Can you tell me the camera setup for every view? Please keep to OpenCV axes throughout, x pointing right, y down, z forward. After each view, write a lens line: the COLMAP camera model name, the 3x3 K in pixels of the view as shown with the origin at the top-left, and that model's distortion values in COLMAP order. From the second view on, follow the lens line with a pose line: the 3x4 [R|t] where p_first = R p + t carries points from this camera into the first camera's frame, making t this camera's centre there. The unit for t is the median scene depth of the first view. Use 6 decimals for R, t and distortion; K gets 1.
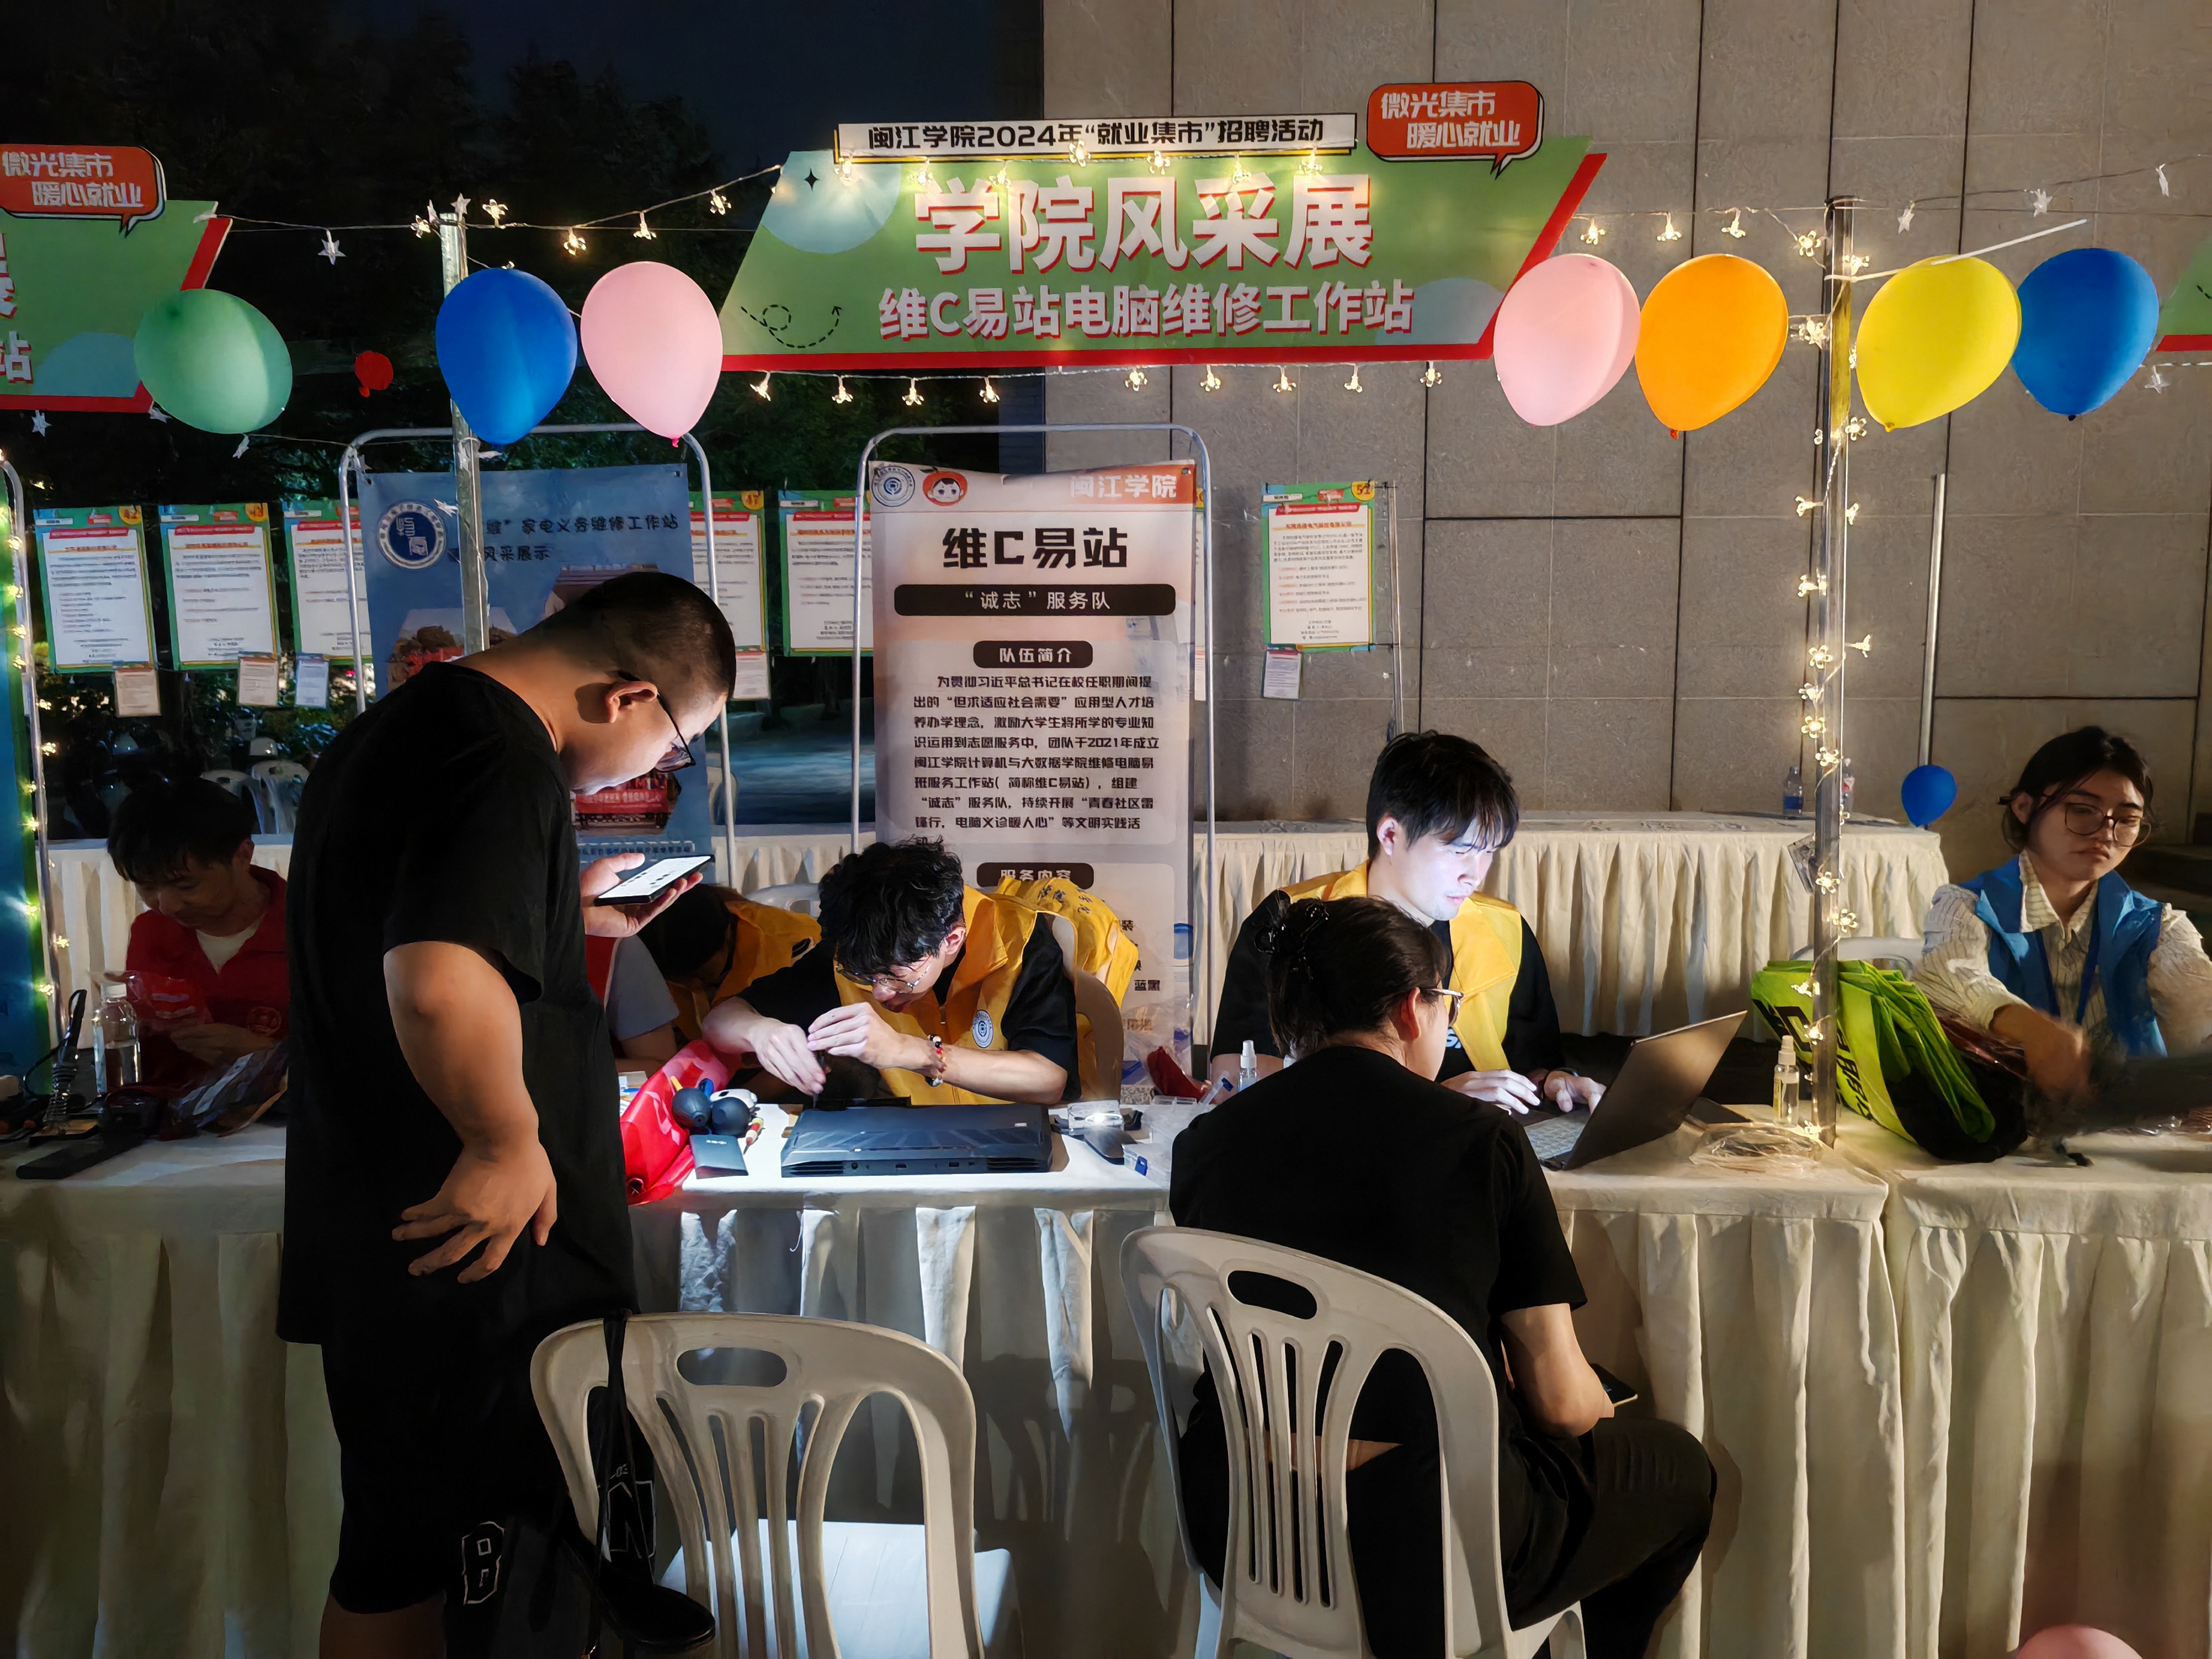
lens RADIAL K [[1649.1, 0, 1115.1], [0, 1649.1, 857.2], [0, 0, 1]] dist [0.027775, -0.024894]
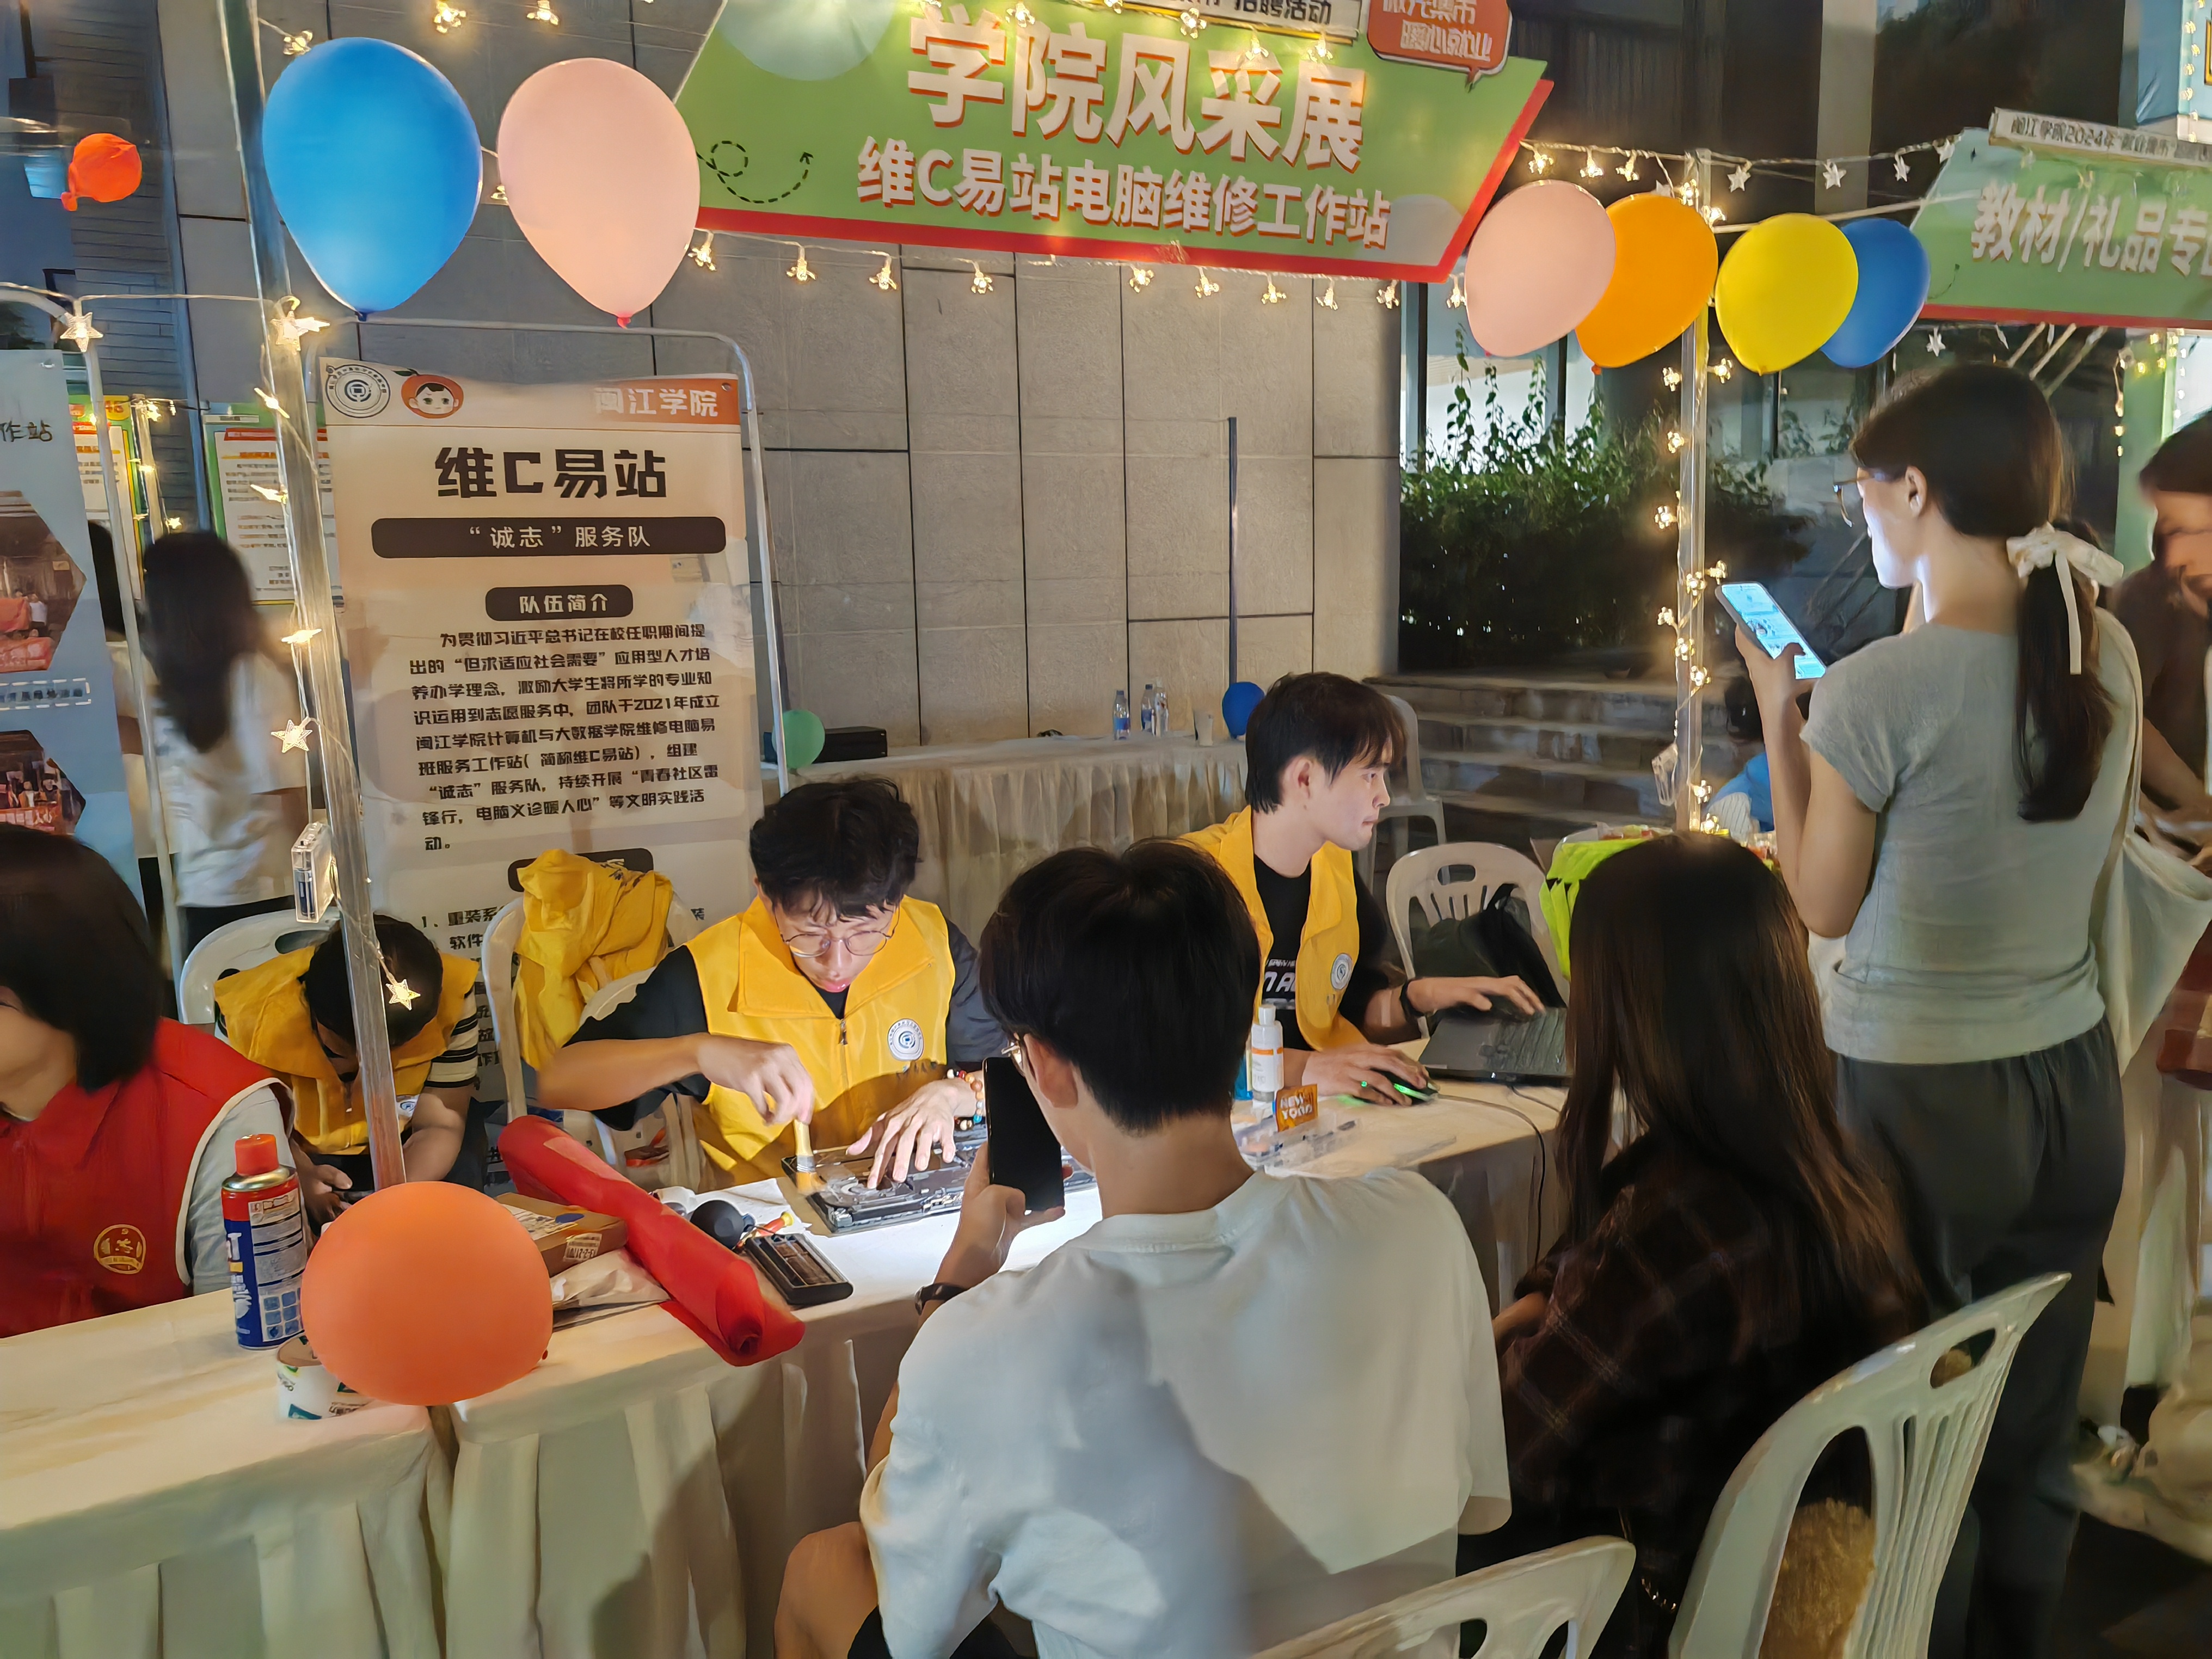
lens RADIAL K [[1649.1, 0, 1123.0], [0, 1649.1, 832.5], [0, 0, 1]] dist [0.027775, -0.024894]
pose [[0.853144, -0.100668, 0.511870, -0.463731], [0.087194, 0.994919, 0.050340, -0.048500], [-0.514337, 0.001684, 0.857587, 0.274554]]
